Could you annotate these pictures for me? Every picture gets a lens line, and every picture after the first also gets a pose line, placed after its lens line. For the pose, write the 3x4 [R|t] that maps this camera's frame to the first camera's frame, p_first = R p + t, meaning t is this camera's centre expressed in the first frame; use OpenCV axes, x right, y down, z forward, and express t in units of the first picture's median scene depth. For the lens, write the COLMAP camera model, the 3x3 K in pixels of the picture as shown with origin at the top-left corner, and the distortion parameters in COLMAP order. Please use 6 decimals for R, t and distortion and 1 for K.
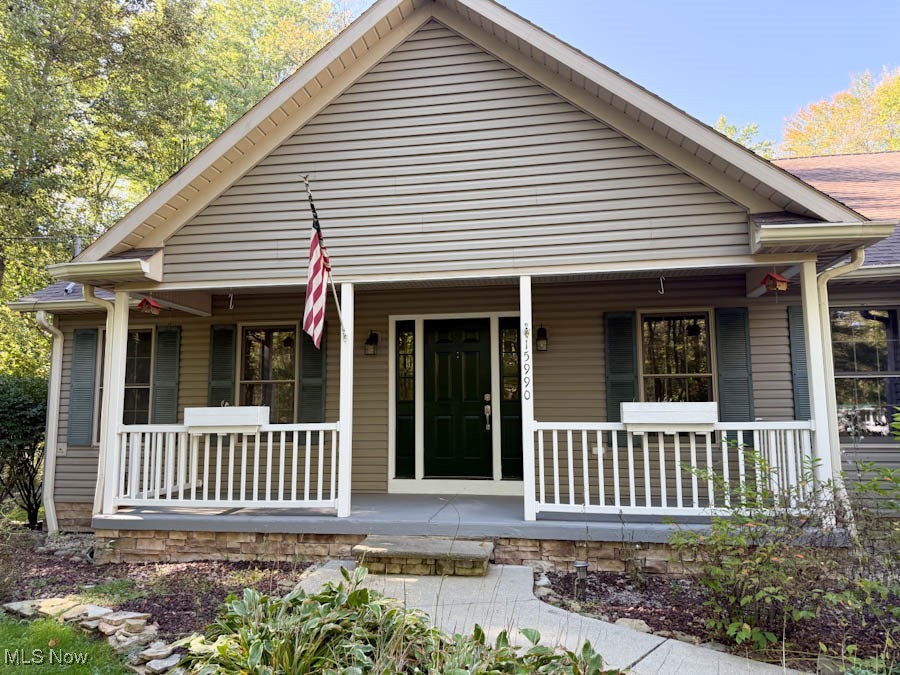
lens RADIAL K [[637.4, 0, 450.0], [0, 637.4, 337.5], [0, 0, 1]] dist [0.030097, -0.000195]
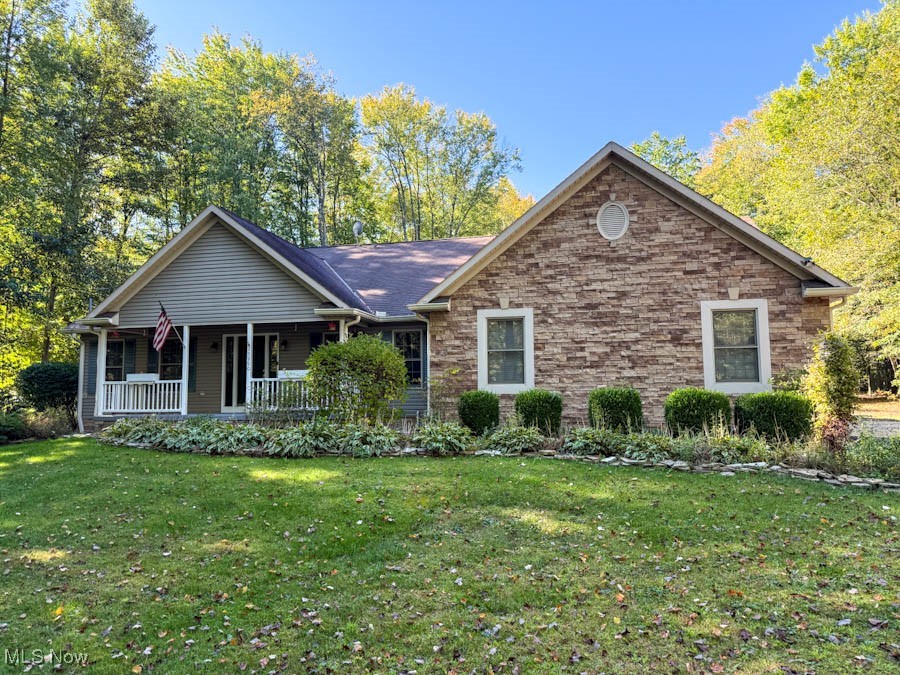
lens RADIAL K [[626.4, 0, 450.0], [0, 626.4, 337.5], [0, 0, 1]] dist [0.002042, 0.000297]
pose [[0.999157, -0.008845, -0.040085, 0.993720], [0.009826, 0.999655, 0.024340, -0.088694], [0.039856, -0.024713, 0.998900, -1.474846]]
